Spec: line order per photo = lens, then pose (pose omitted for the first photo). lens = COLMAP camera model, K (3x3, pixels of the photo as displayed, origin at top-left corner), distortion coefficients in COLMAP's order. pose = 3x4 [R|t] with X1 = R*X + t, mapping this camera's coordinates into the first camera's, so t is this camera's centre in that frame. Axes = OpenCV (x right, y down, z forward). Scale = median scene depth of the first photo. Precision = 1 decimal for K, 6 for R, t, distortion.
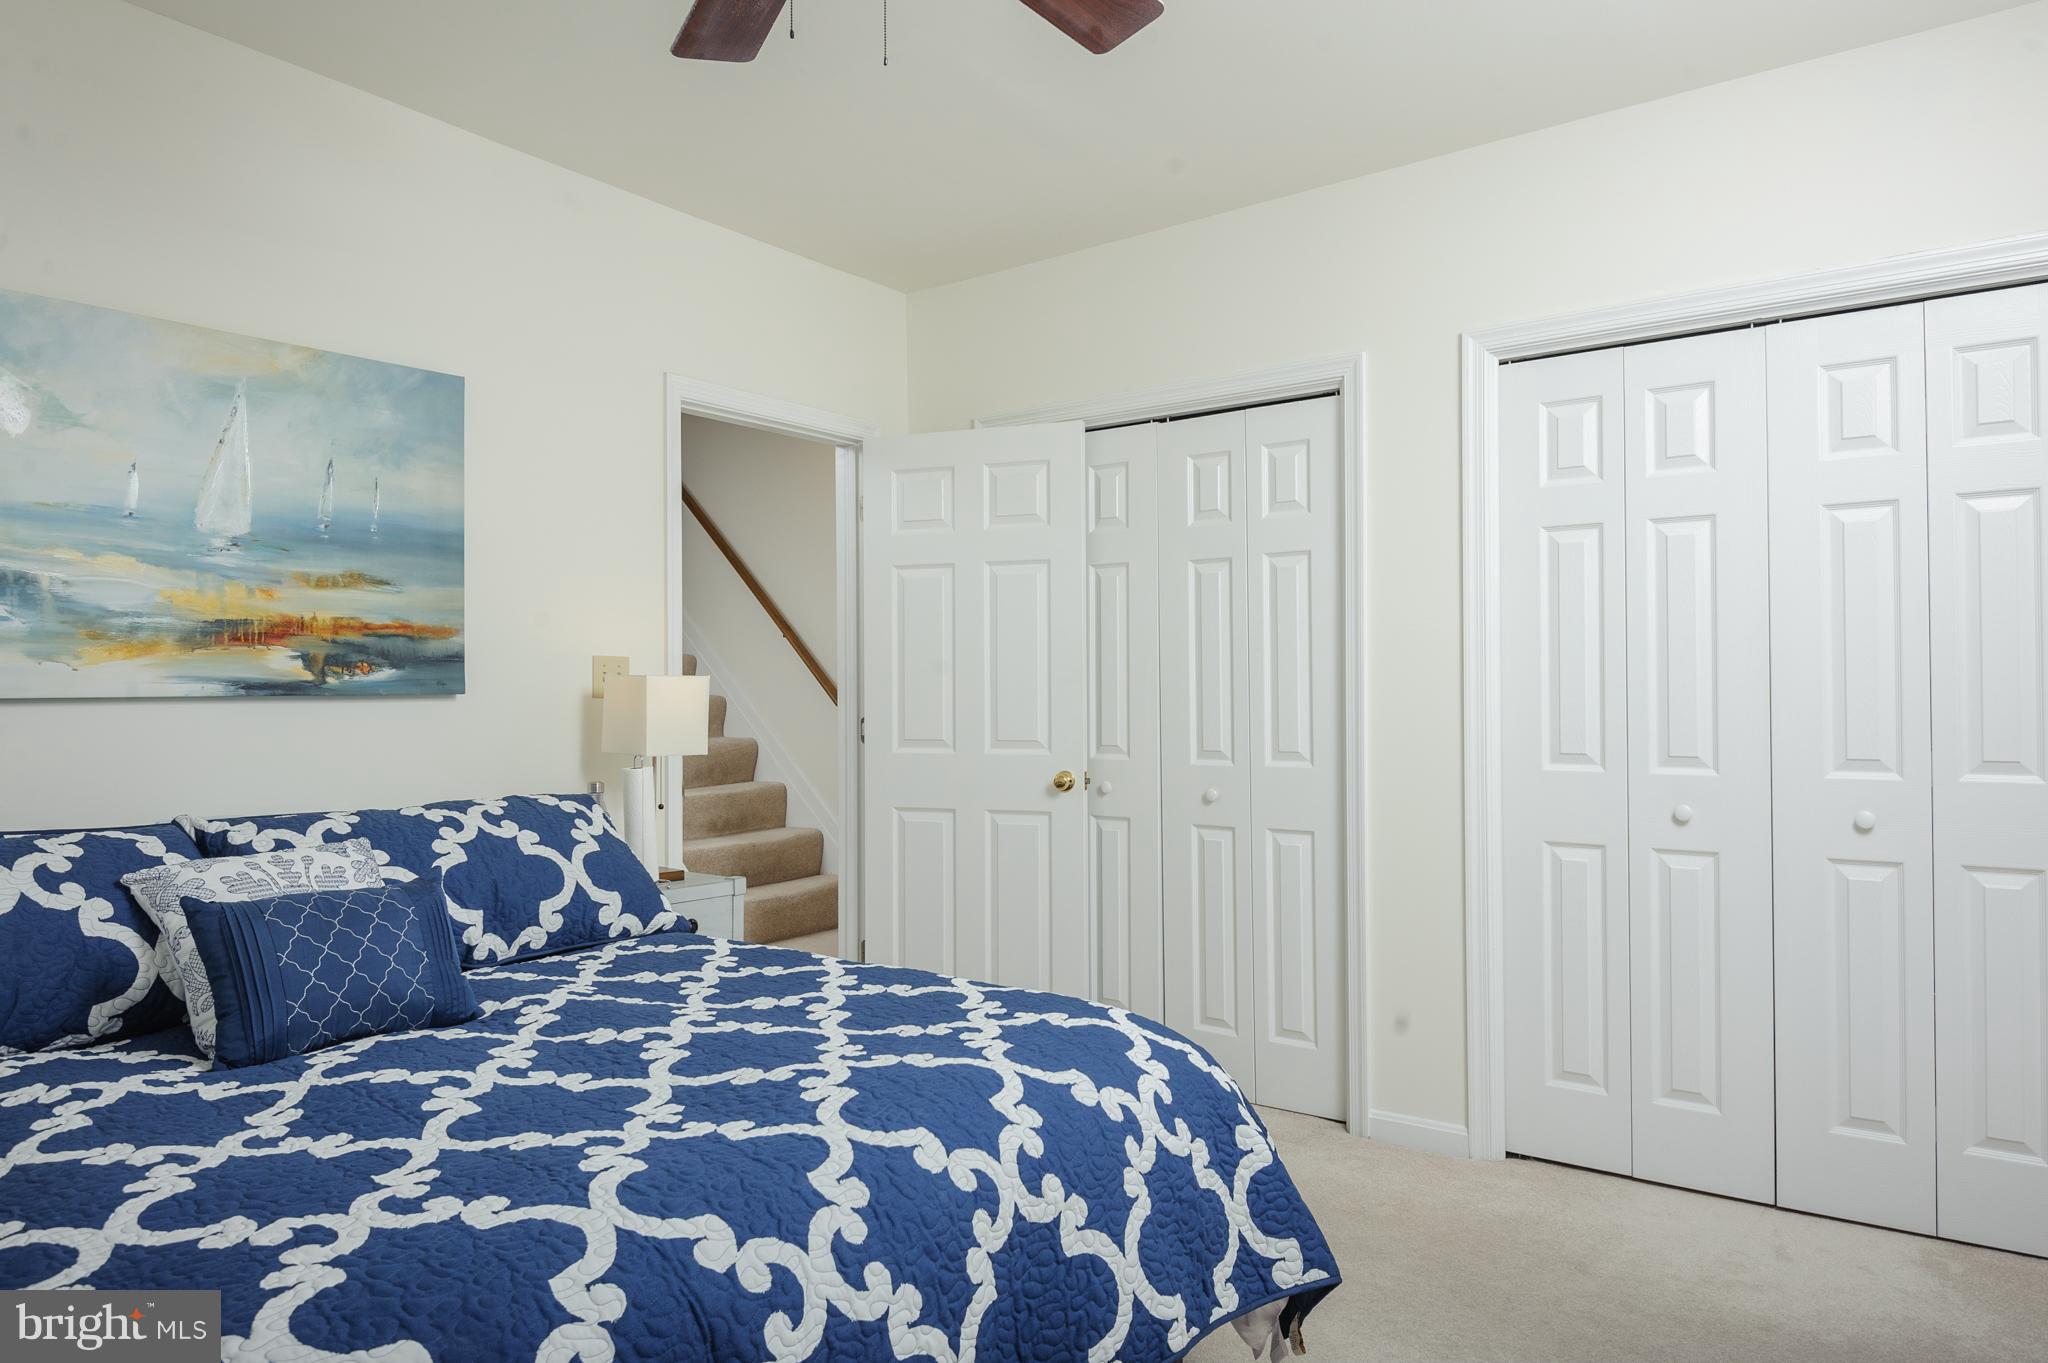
lens RADIAL K [[1252.9, 0, 1024.0], [0, 1252.9, 681.5], [0, 0, 1]] dist [-0.004779, -0.001709]
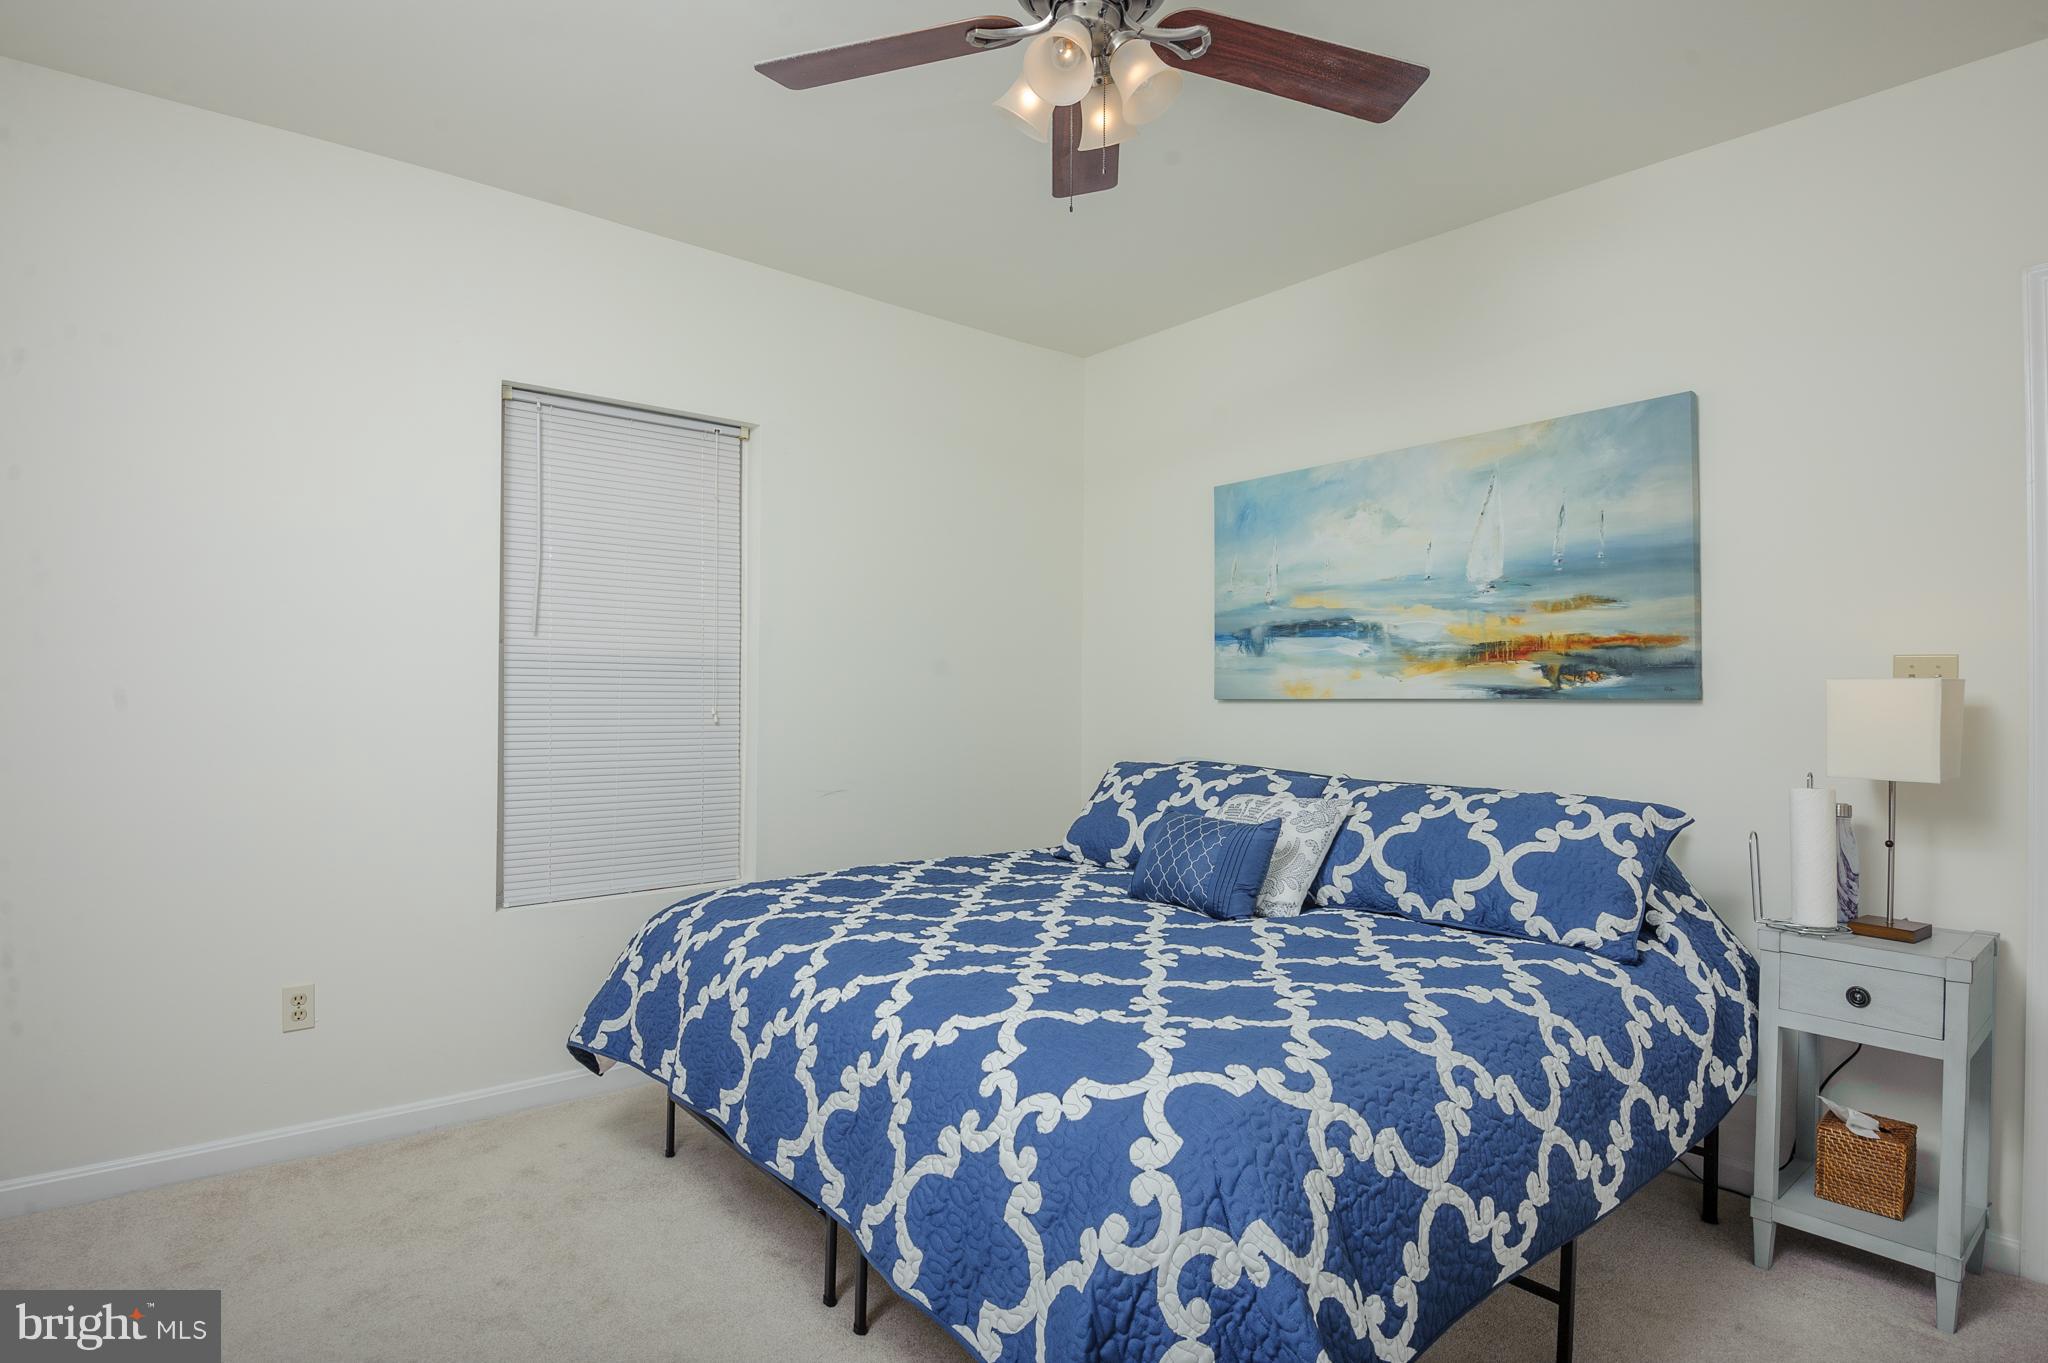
lens RADIAL K [[1039.5, 0, 1024.0], [0, 1039.5, 681.5], [0, 0, 1]] dist [0.011510, -0.000093]
pose [[-0.212917, -0.005568, -0.977055, 0.564789], [0.006076, 0.999957, -0.007022, -0.002087], [0.977052, -0.007432, -0.212873, 0.723438]]
